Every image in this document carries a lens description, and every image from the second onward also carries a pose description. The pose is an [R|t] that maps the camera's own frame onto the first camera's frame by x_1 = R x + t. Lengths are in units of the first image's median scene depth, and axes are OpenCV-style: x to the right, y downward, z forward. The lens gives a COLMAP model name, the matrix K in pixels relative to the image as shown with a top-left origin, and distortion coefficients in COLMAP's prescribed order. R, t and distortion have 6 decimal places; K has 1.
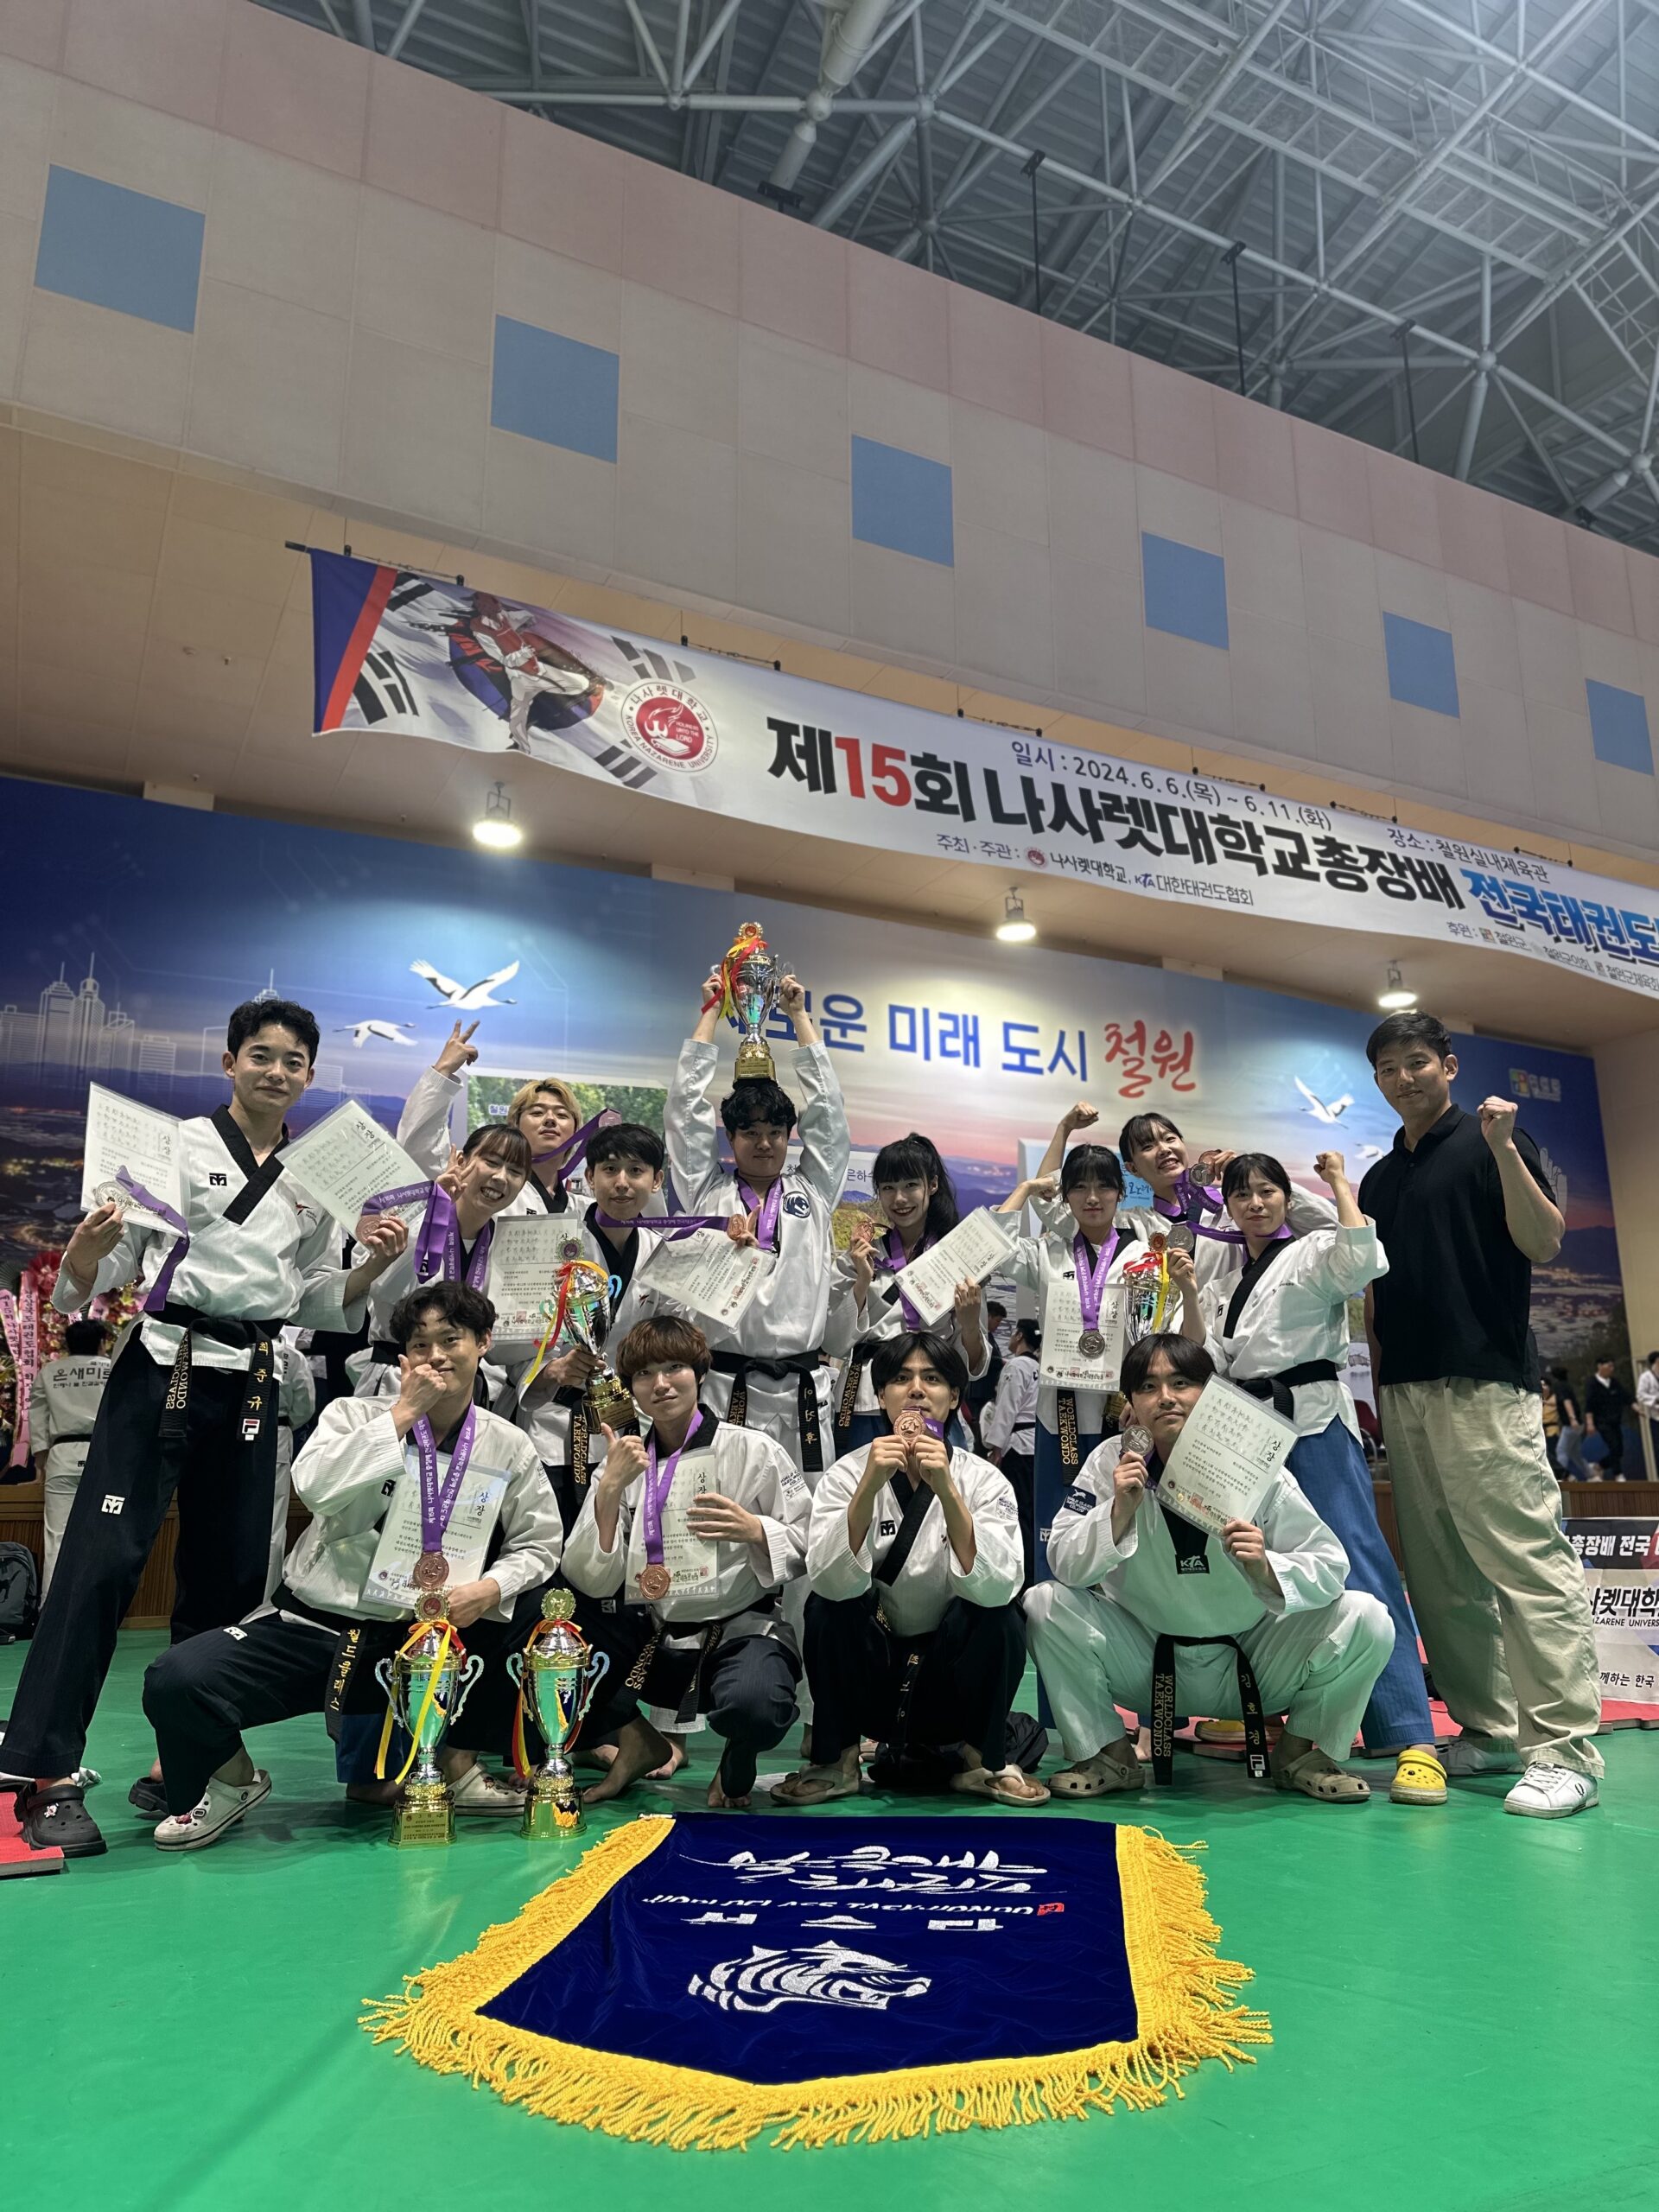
lens RADIAL K [[1546.6, 0, 821.1], [0, 1546.6, 1112.9], [0, 0, 1]] dist [0.081199, -0.062178]
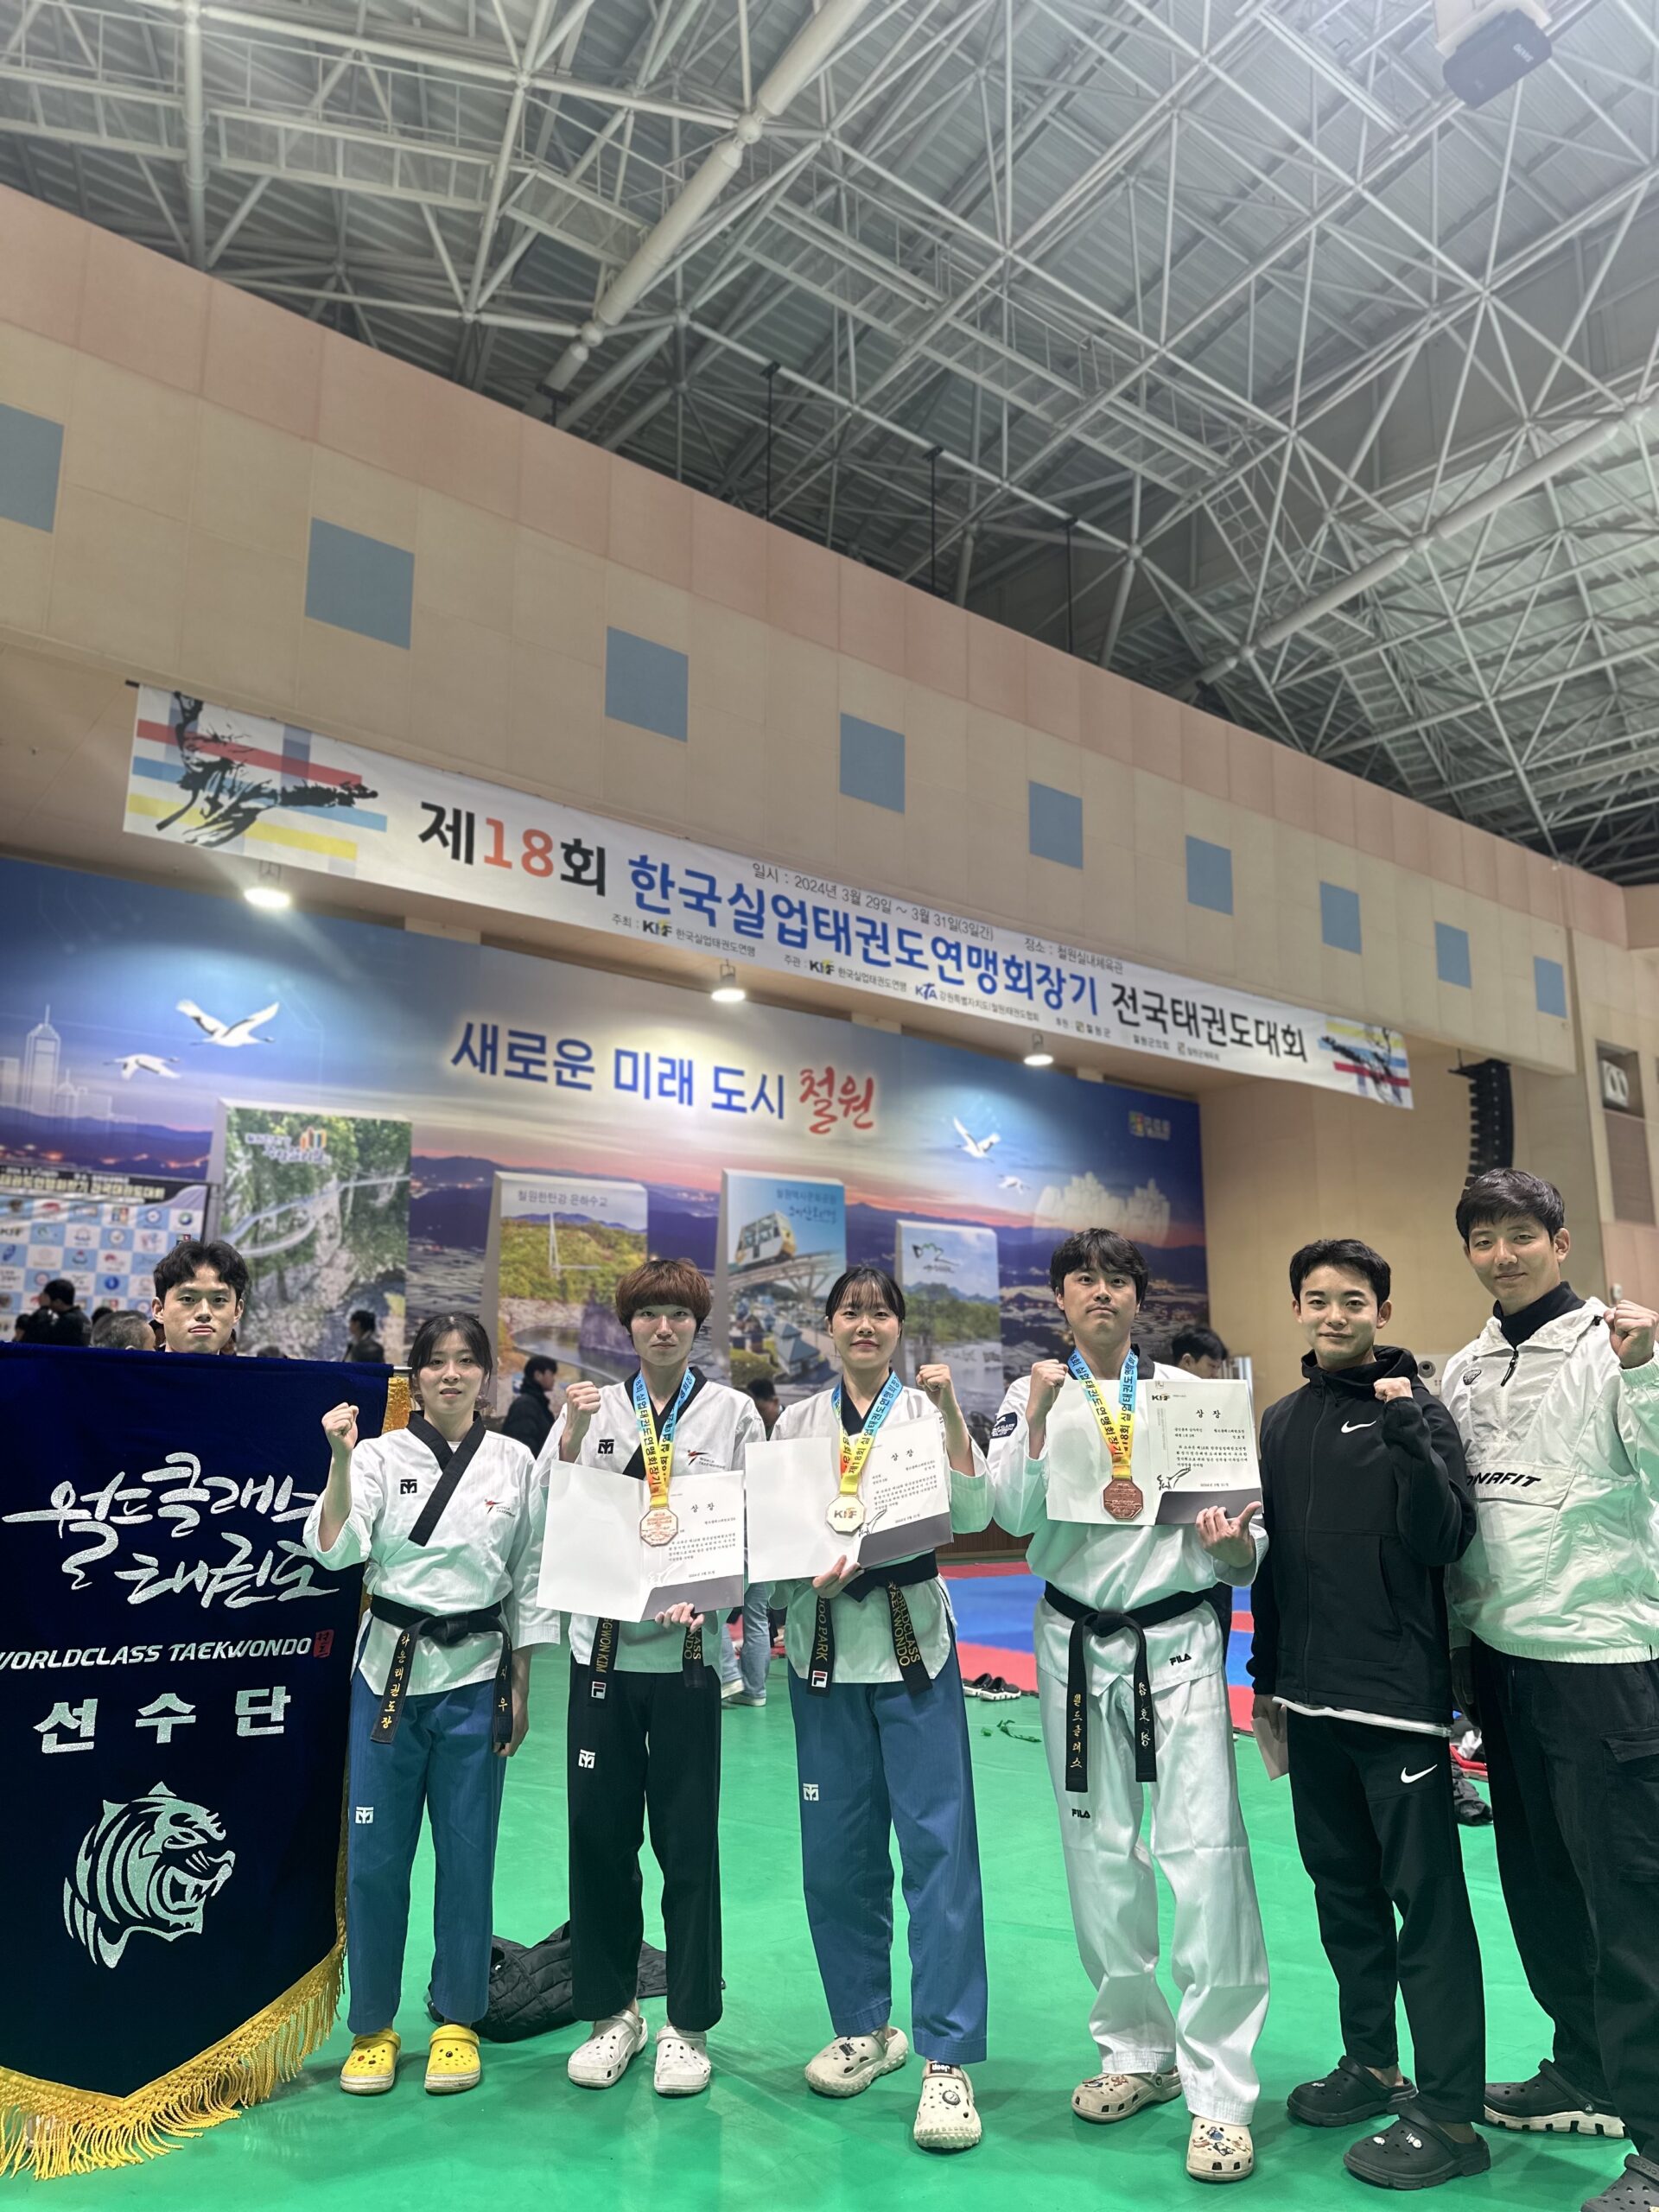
lens RADIAL K [[1546.6, 0, 823.9], [0, 1546.6, 1109.9], [0, 0, 1]] dist [0.081199, -0.062178]
pose [[0.981457, 0.049413, 0.185207, -0.015064], [-0.057305, 0.997652, 0.037500, -0.081096], [-0.182919, -0.047418, 0.981984, -0.160004]]
